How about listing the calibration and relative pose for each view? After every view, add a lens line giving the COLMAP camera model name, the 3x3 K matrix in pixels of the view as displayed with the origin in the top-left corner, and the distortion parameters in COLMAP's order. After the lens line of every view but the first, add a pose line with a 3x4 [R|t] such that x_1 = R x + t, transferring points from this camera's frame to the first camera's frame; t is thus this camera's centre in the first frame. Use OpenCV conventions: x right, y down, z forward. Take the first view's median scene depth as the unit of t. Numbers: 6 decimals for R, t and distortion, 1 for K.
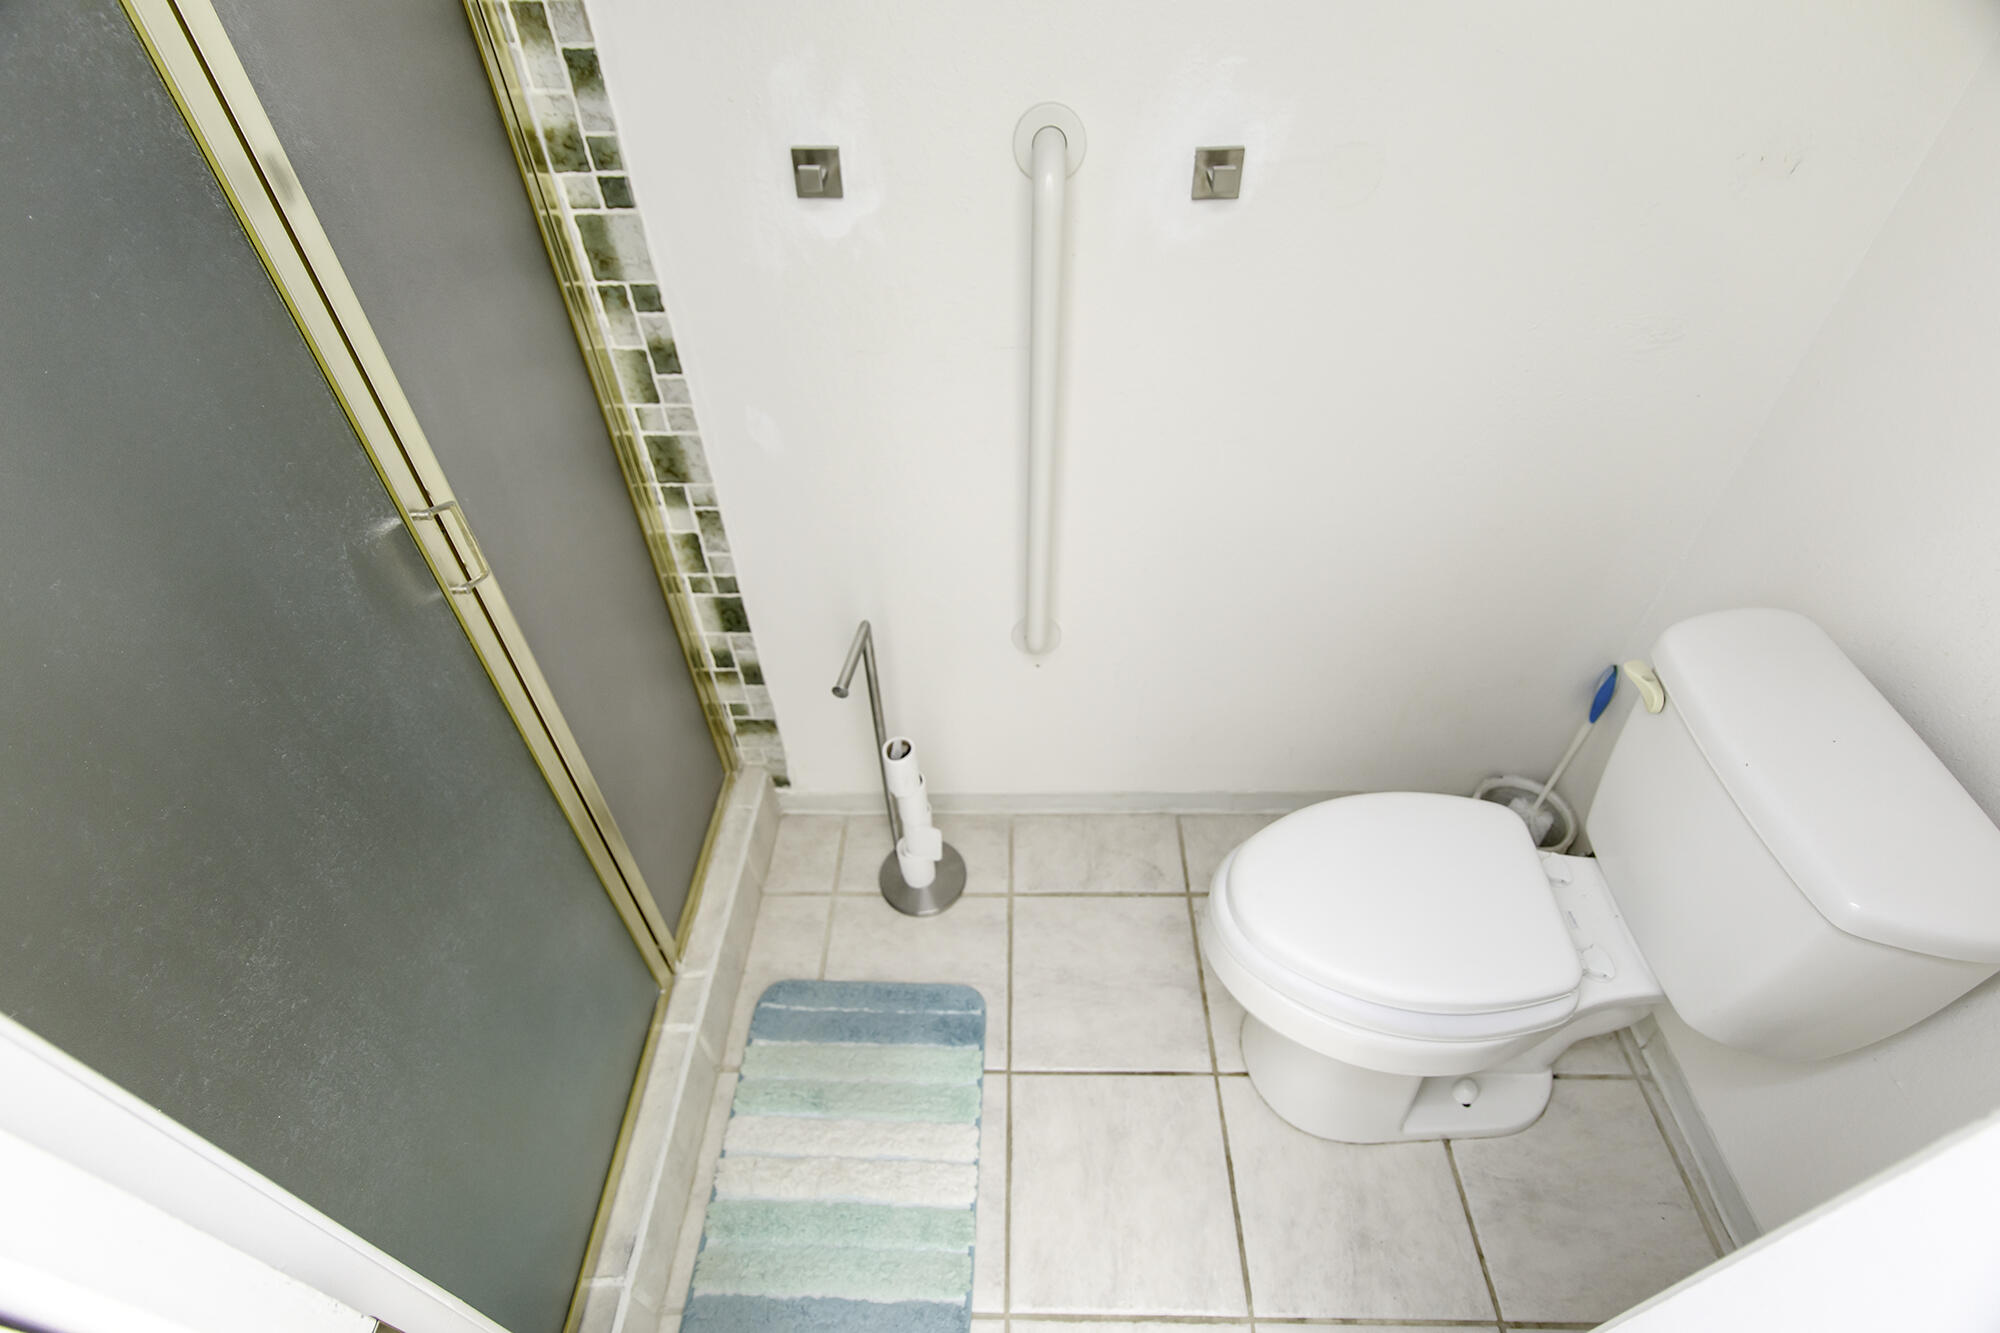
lens RADIAL K [[967.0, 0, 997.9], [0, 967.0, 656.7], [0, 0, 1]] dist [0.000427, -0.000242]
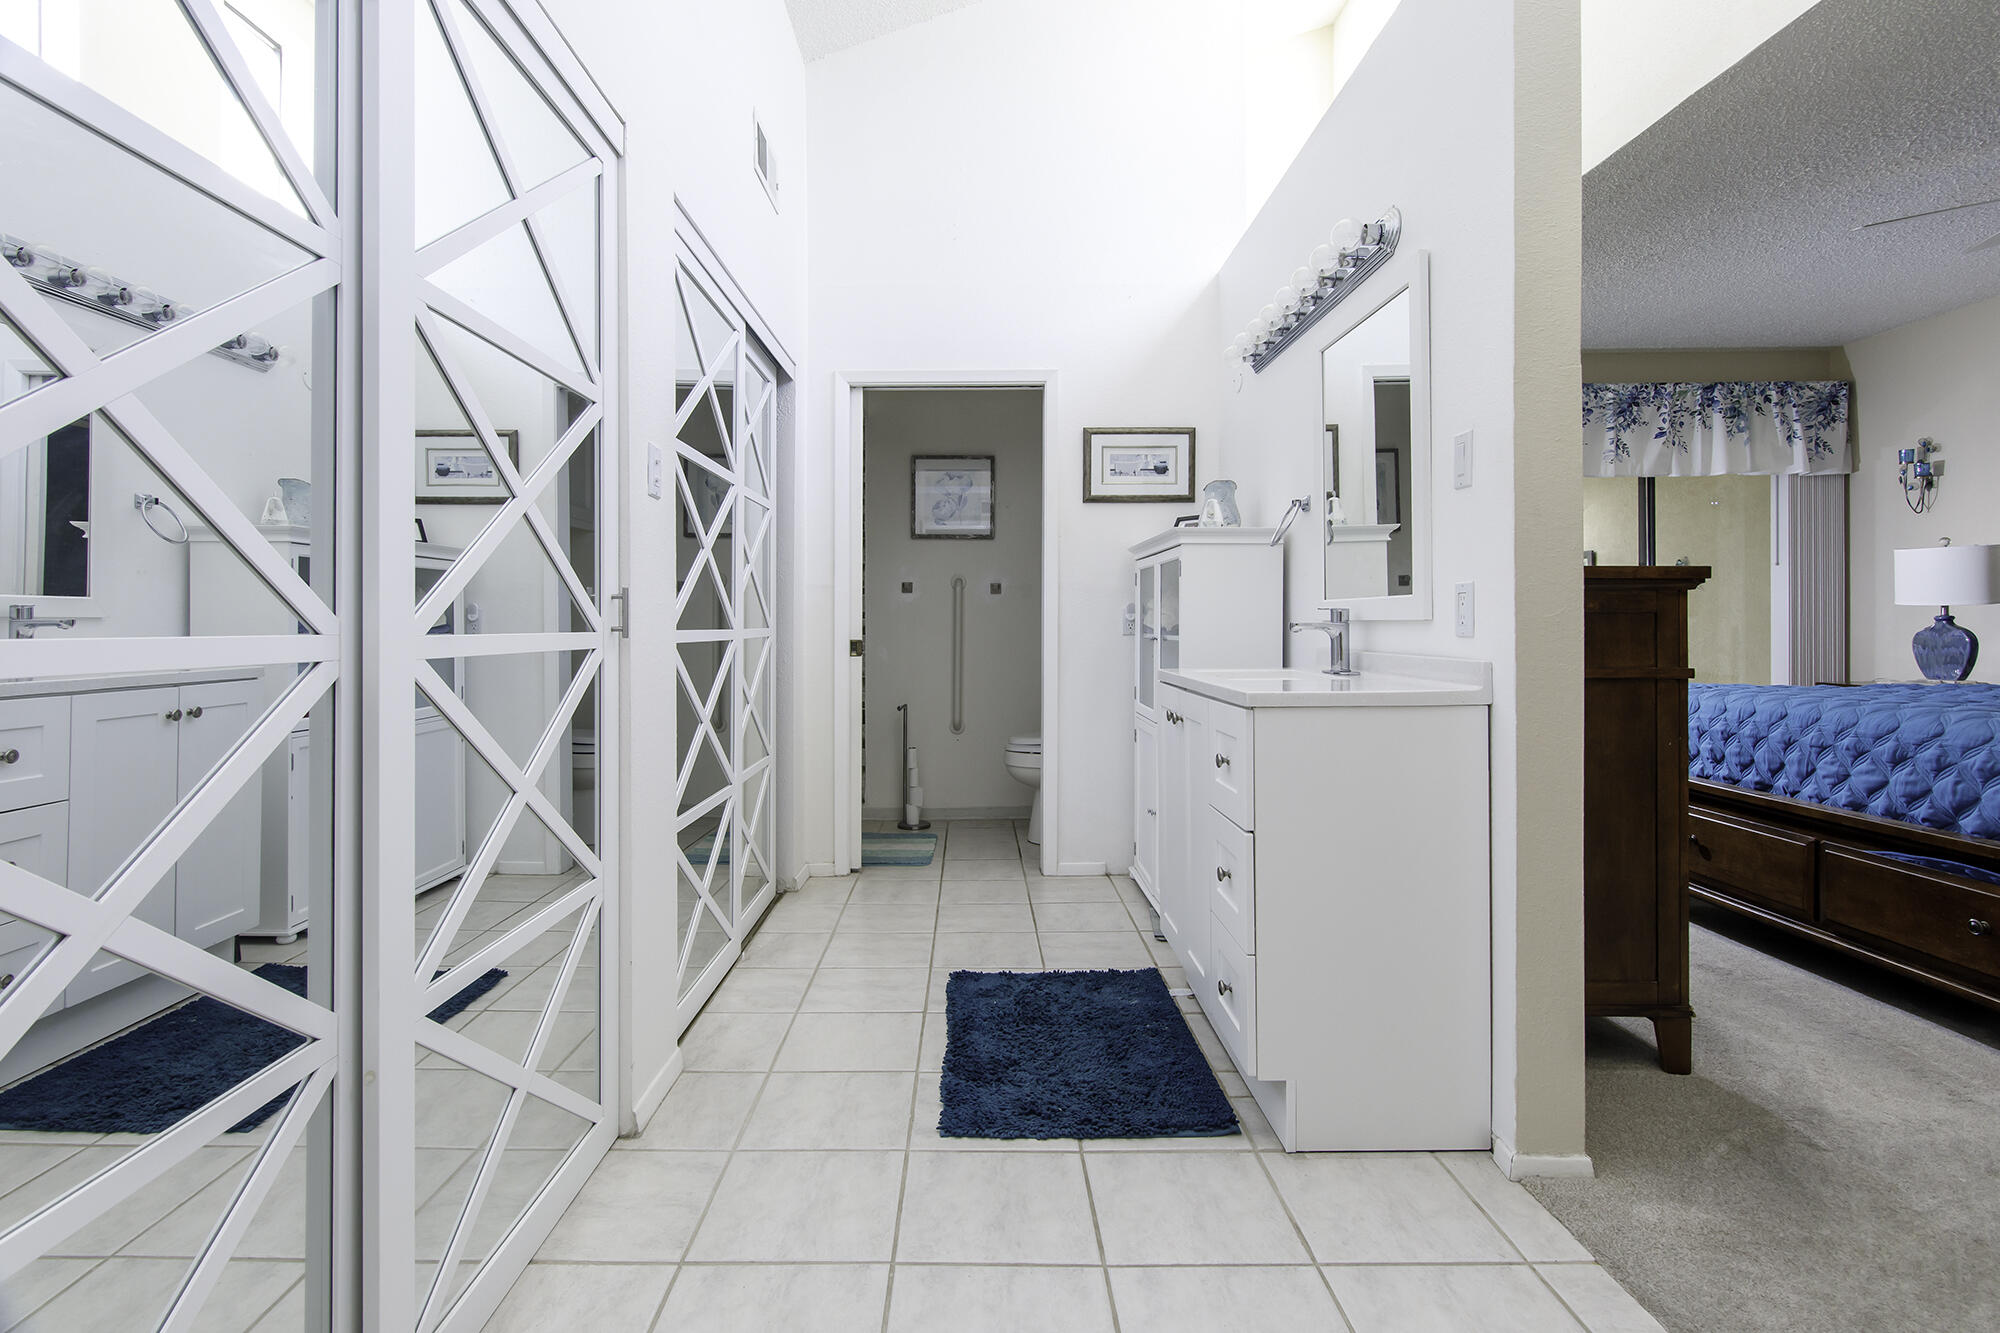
lens RADIAL K [[999.1, 0, 961.2], [0, 999.1, 629.9], [0, 0, 1]] dist [-0.000304, 0.000615]
pose [[0.999896, 0.014432, -0.000370, 0.053346], [-0.010576, 0.714856, -0.699192, 2.195443], [-0.009826, 0.699123, 0.714934, -1.662211]]
